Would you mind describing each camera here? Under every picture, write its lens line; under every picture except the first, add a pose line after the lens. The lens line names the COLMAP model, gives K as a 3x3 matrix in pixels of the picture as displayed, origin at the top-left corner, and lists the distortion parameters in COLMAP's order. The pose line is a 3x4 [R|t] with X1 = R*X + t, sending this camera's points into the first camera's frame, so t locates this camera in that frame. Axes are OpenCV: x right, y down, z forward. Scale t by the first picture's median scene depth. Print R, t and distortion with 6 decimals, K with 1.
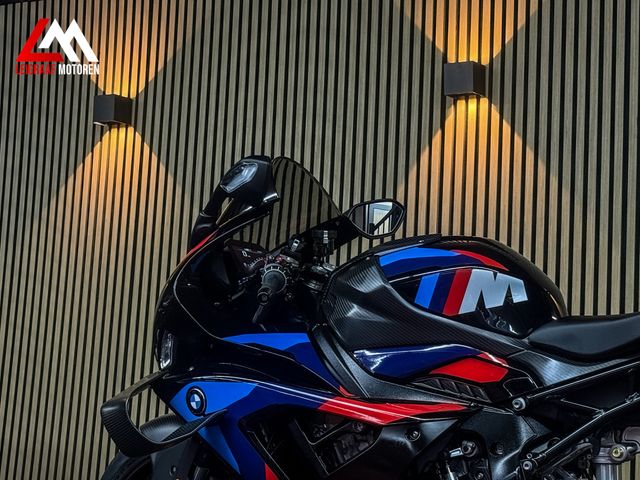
lens RADIAL K [[1376.6, 0, 319.0], [0, 1376.6, 238.8], [0, 0, 1]] dist [0.137959, 0.000000]
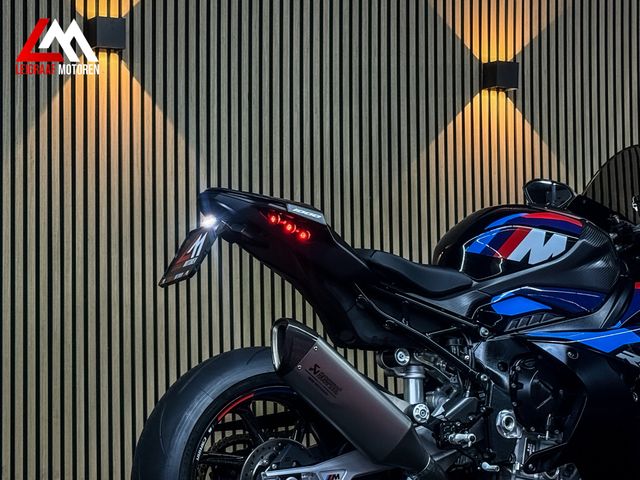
lens RADIAL K [[1376.6, 0, 320.7], [0, 1376.6, 236.6], [0, 0, 1]] dist [0.137959, 0.000000]
pose [[0.536130, 0.016782, 0.843968, -0.986836], [-0.064368, 0.997704, 0.021051, 0.007915], [-0.841678, -0.065611, 0.535980, 0.415243]]
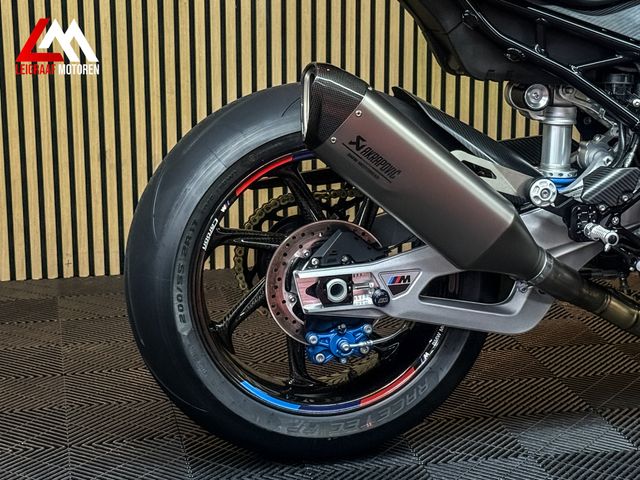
lens RADIAL K [[1376.6, 0, 322.2], [0, 1376.6, 243.3], [0, 0, 1]] dist [0.137959, 0.000000]
pose [[0.741662, -0.209490, 0.637221, -0.586217], [-0.054364, 0.928082, 0.368386, -0.075972], [-0.668567, -0.307860, 0.676935, 0.494040]]
